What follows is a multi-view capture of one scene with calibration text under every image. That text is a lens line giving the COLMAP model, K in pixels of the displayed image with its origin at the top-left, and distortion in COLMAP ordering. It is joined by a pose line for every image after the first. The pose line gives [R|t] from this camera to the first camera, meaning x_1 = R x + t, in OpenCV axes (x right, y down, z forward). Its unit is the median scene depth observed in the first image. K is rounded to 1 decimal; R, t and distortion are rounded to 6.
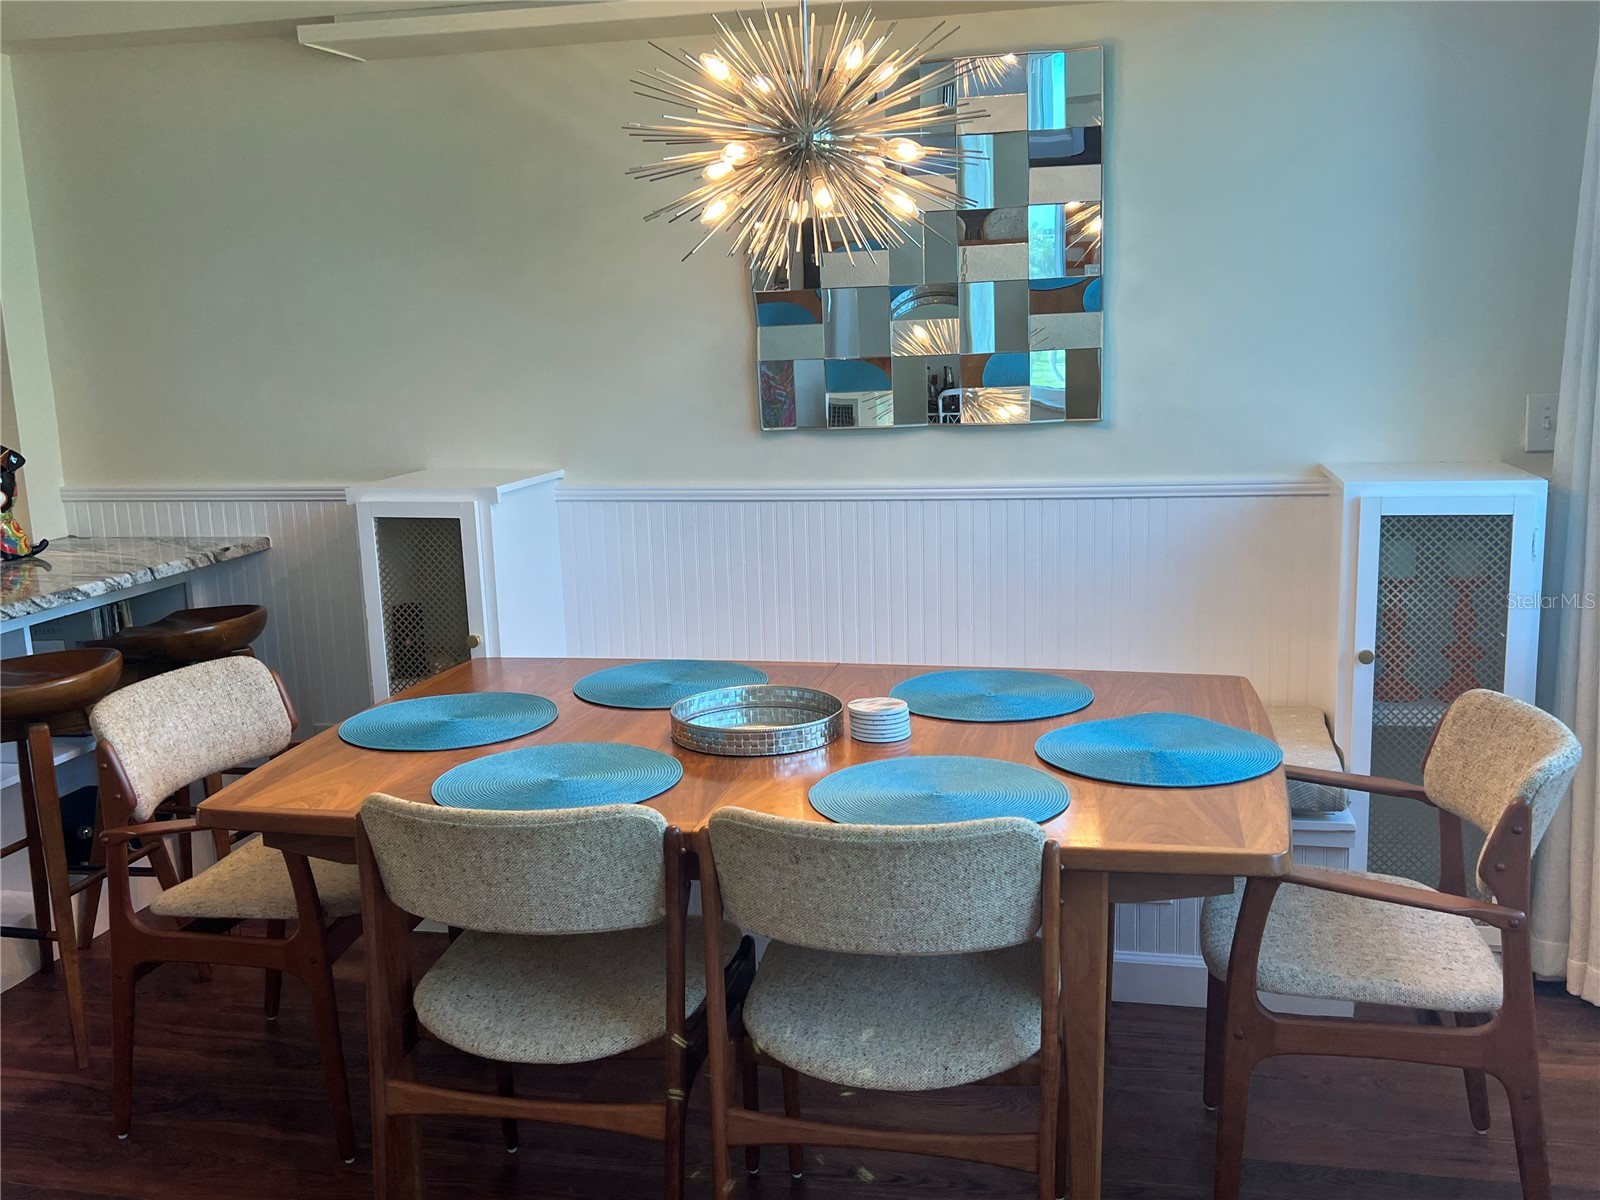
lens RADIAL K [[1483.9, 0, 806.3], [0, 1483.9, 606.8], [0, 0, 1]] dist [0.020671, 0.000000]
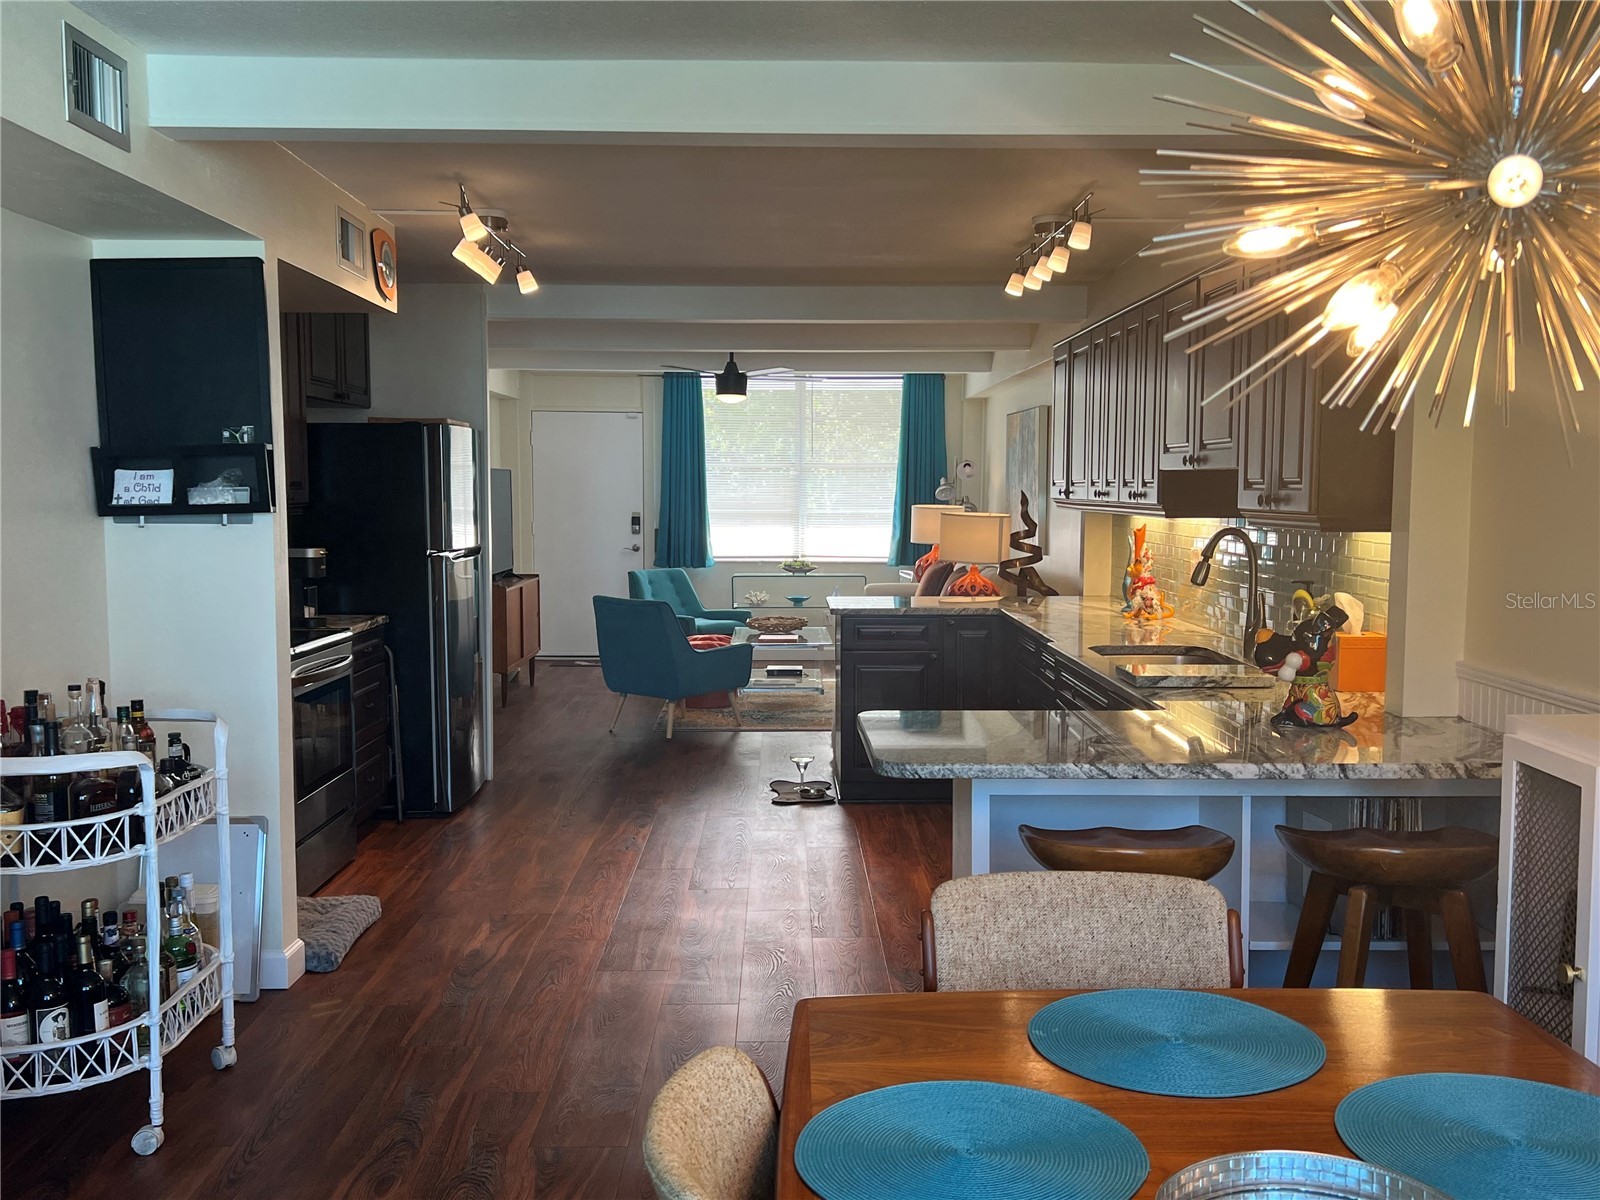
lens RADIAL K [[1483.9, 0, 806.1], [0, 1483.9, 638.1], [0, 0, 1]] dist [0.020671, 0.000000]
pose [[0.221093, 0.128302, -0.966776, 0.298325], [-0.191945, 0.977644, 0.085848, -0.107061], [0.956177, 0.166587, 0.240777, 0.470105]]
